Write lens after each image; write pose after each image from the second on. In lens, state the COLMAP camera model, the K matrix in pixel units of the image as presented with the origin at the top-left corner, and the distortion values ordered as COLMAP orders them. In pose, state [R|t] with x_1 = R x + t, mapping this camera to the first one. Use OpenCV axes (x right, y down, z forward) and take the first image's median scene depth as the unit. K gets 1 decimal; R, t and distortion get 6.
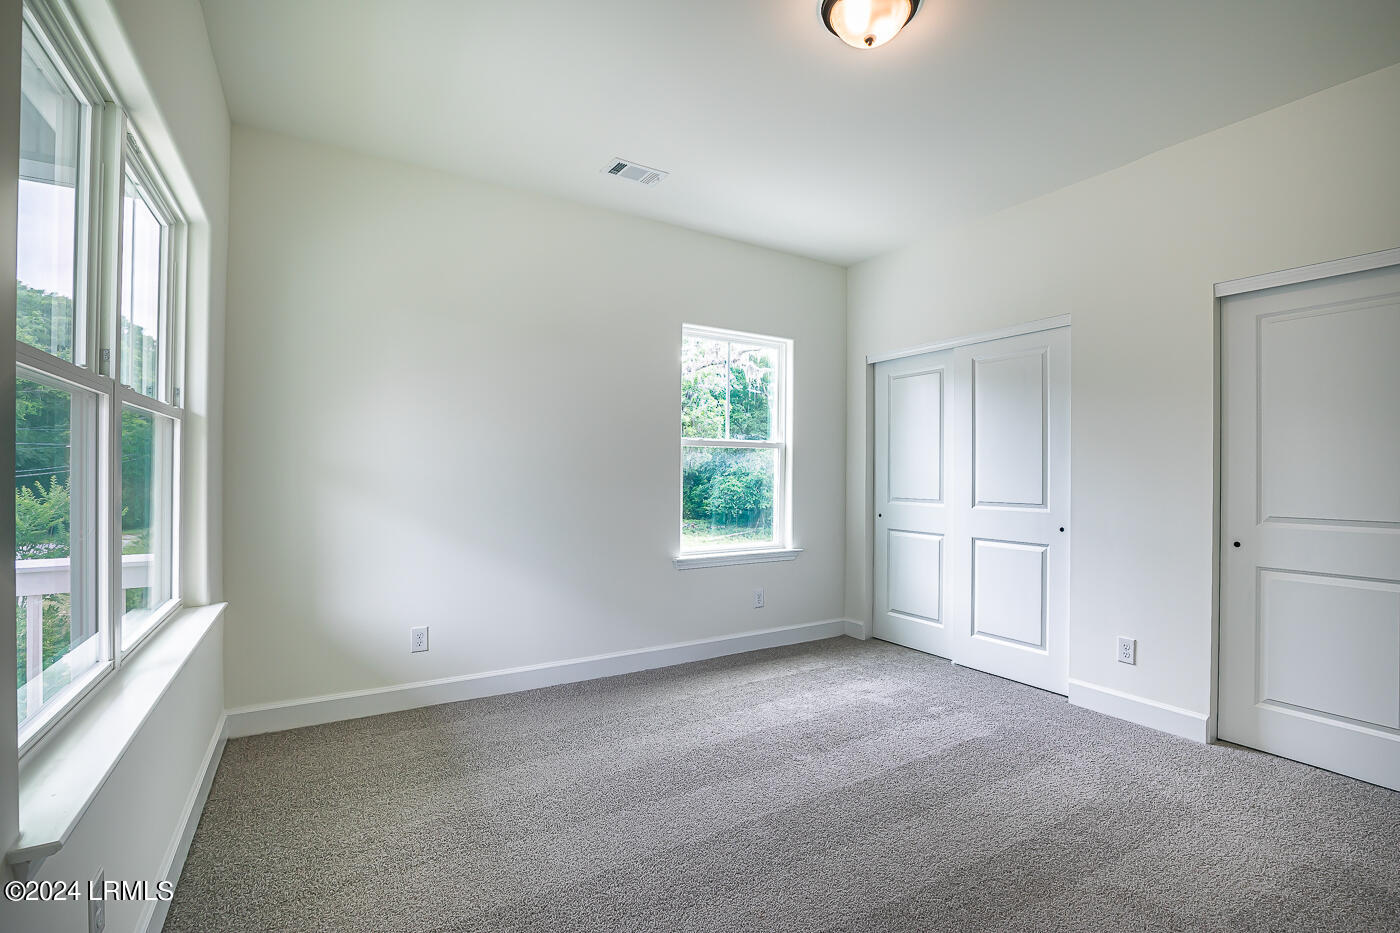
lens RADIAL K [[639.2, 0, 707.7], [0, 639.2, 467.8], [0, 0, 1]] dist [-0.037645, 0.006134]
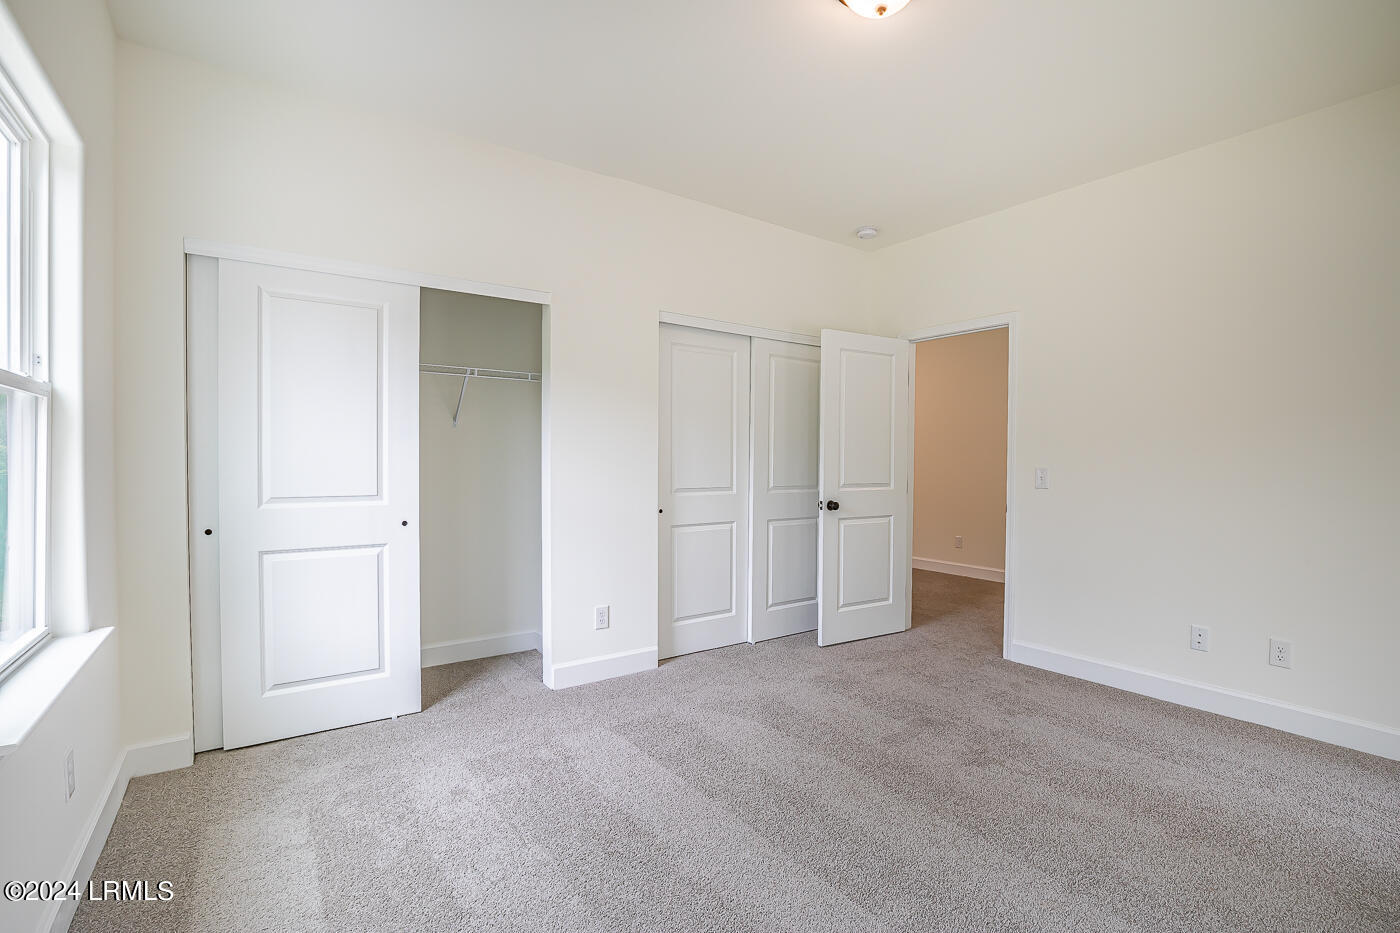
lens RADIAL K [[639.2, 0, 706.5], [0, 639.2, 470.2], [0, 0, 1]] dist [-0.037645, 0.006134]
pose [[-0.076389, -0.017904, 0.996917, -0.380139], [-0.006423, 0.999827, 0.017464, 0.008715], [-0.997057, -0.005069, -0.076490, 0.742446]]
